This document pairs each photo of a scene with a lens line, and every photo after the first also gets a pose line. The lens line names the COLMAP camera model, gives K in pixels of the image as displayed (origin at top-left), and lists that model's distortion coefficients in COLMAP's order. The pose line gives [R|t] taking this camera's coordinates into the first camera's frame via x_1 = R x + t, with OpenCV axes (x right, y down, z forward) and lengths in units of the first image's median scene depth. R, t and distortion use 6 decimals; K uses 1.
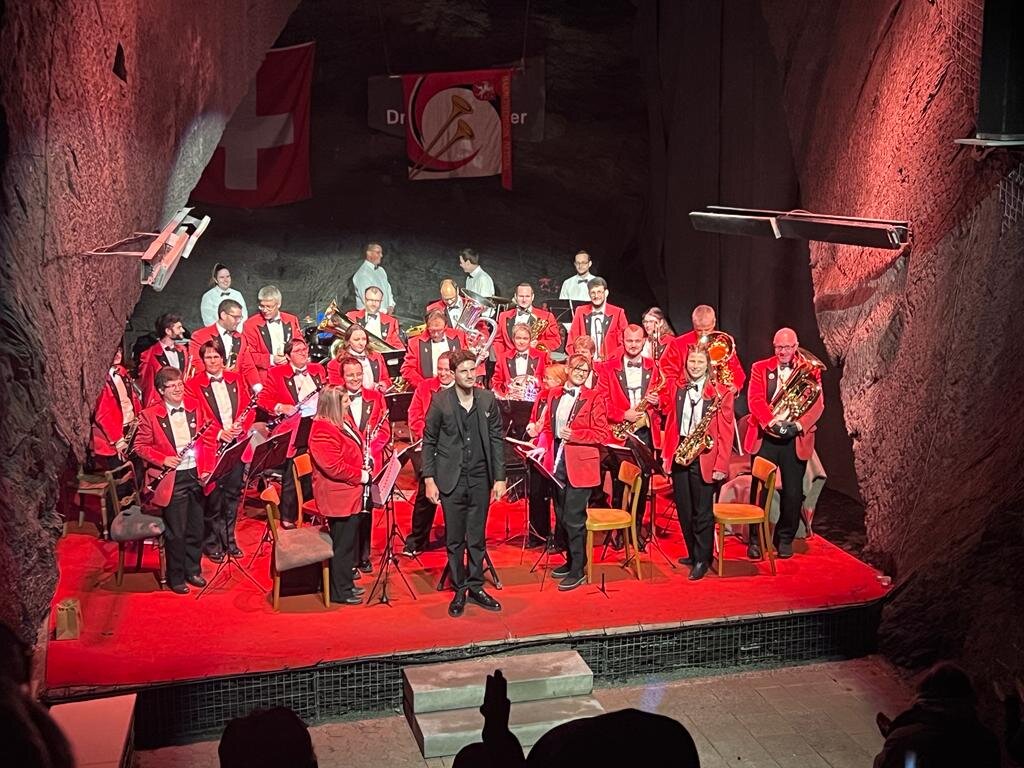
lens RADIAL K [[1499.3, 0, 538.4], [0, 1499.3, 381.7], [0, 0, 1]] dist [0.091974, 0.000000]
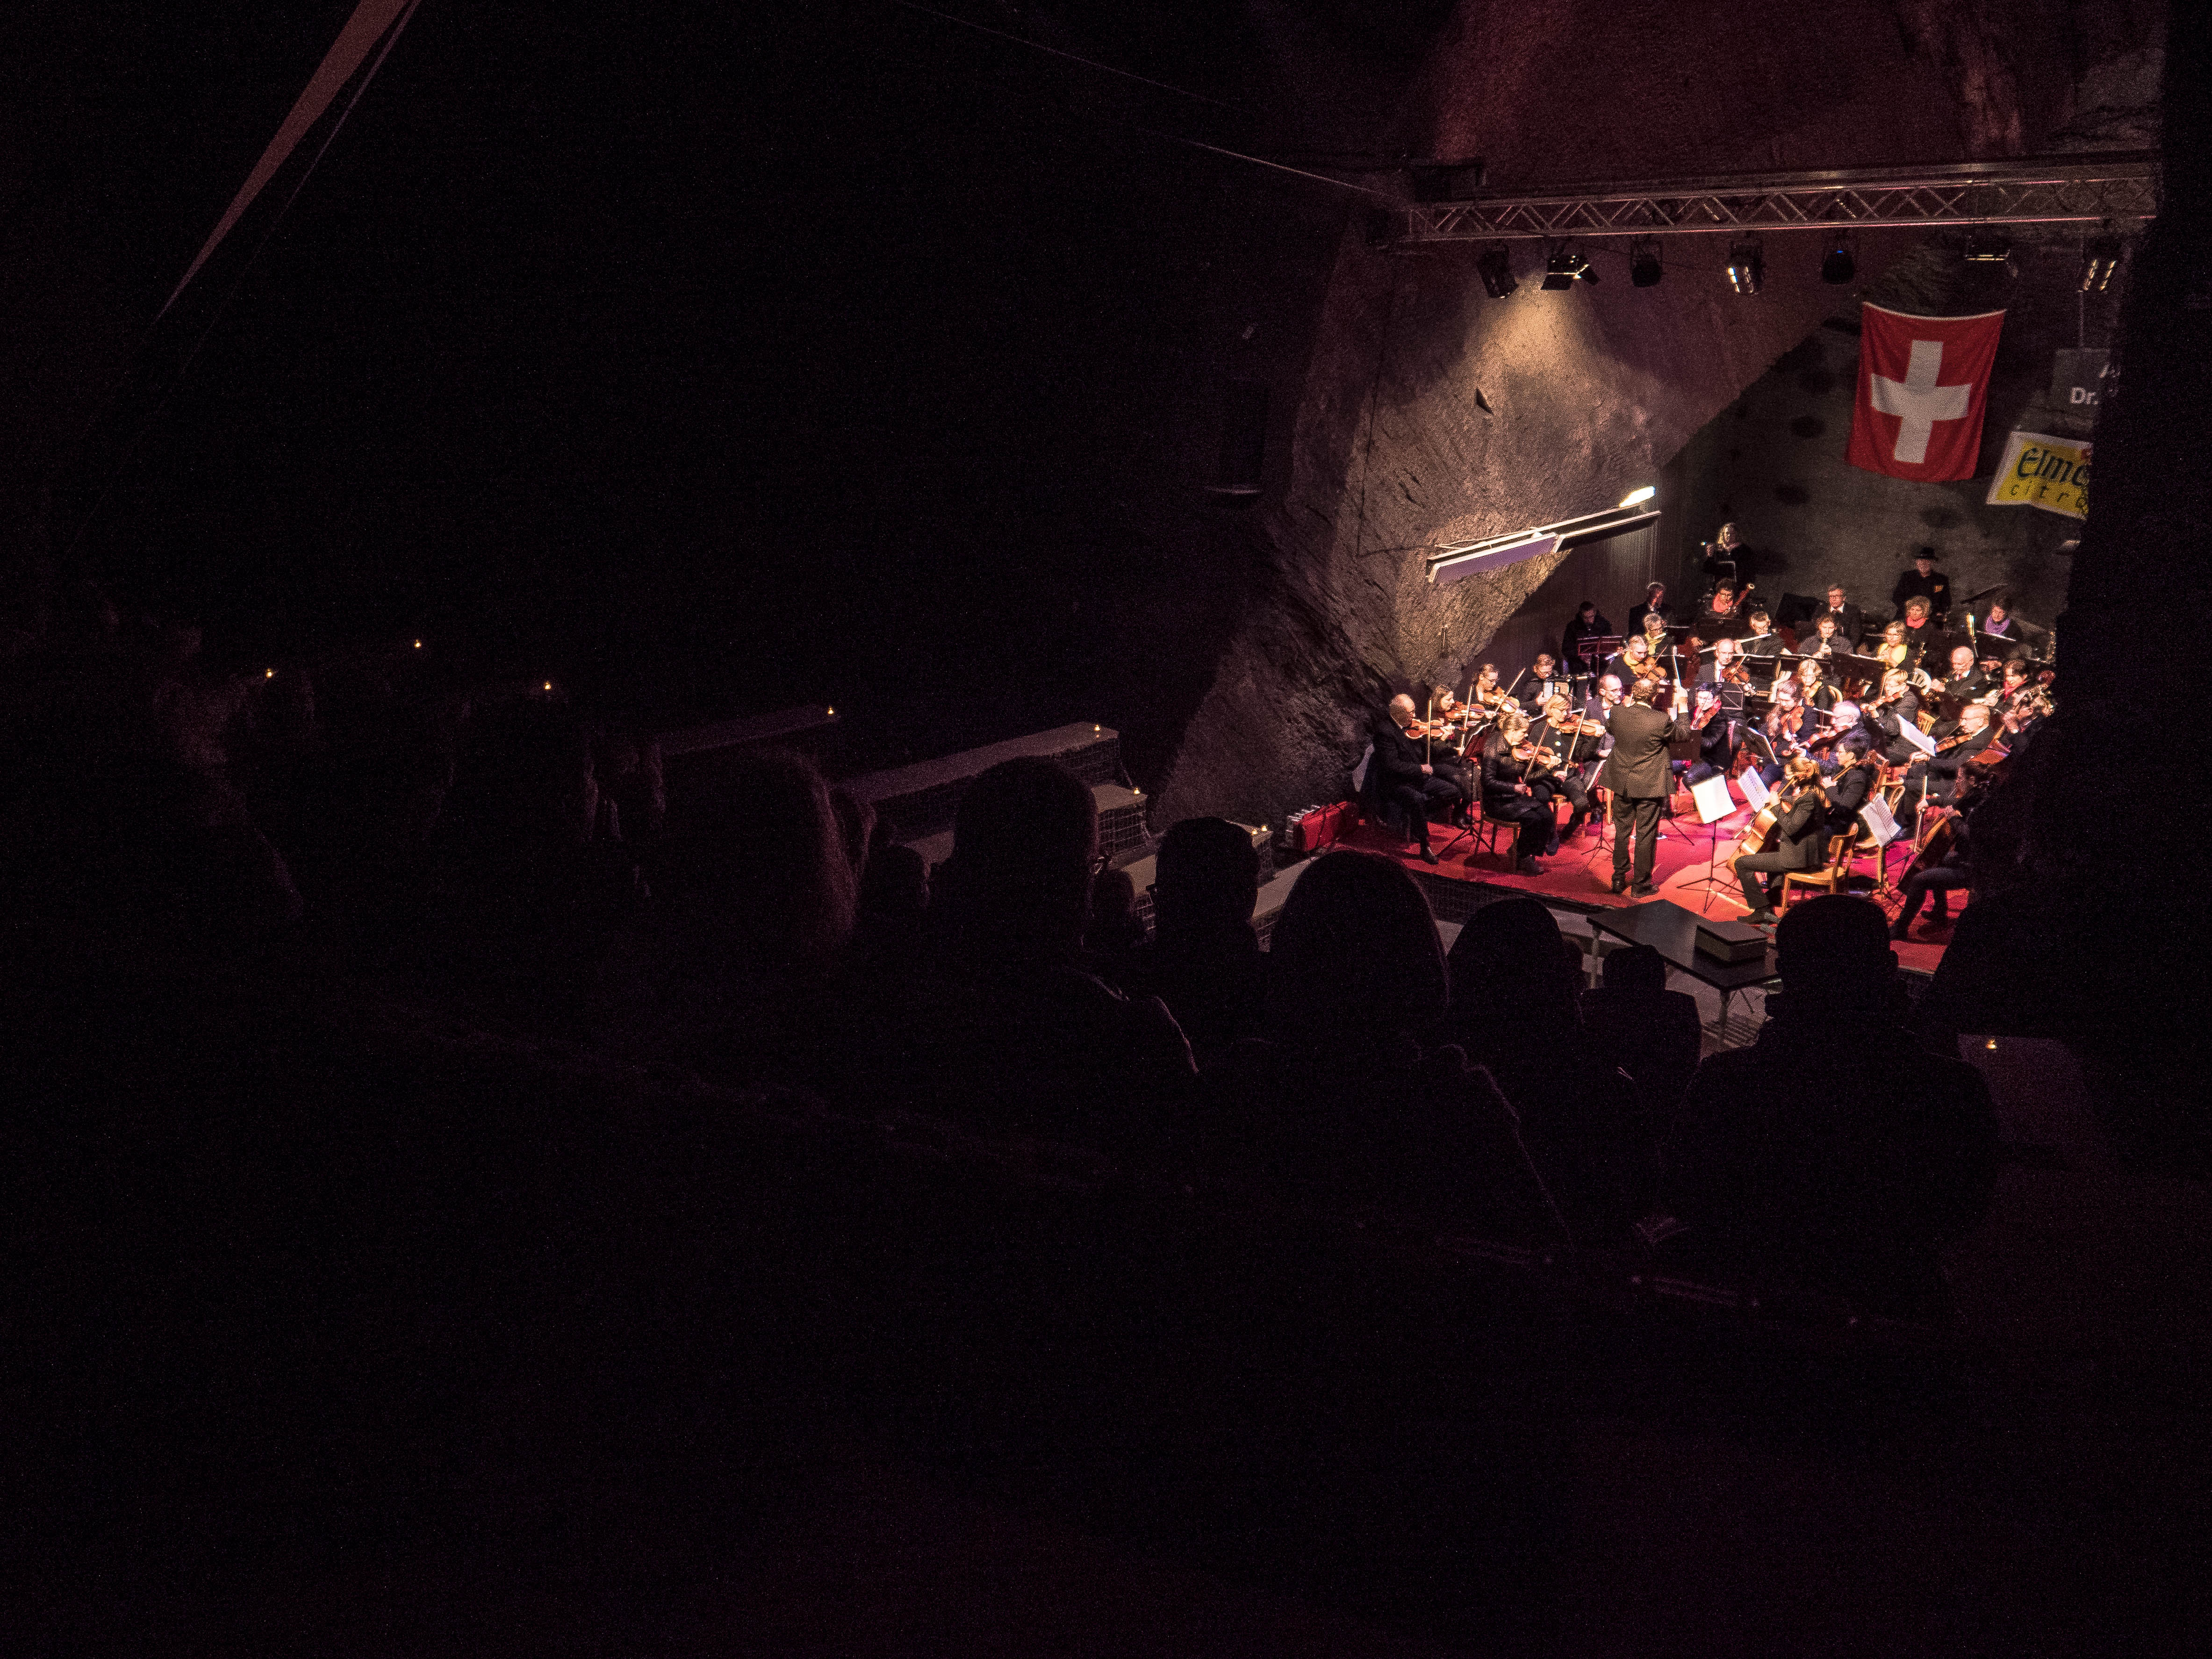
lens RADIAL K [[1768.5, 0, 1091.8], [0, 1768.5, 820.3], [0, 0, 1]] dist [-0.022913, 0.000421]
pose [[0.589084, 0.236354, -0.772733, 0.709333], [-0.124811, 0.971406, 0.201973, -0.114727], [0.798375, -0.022534, 0.601739, -0.165946]]
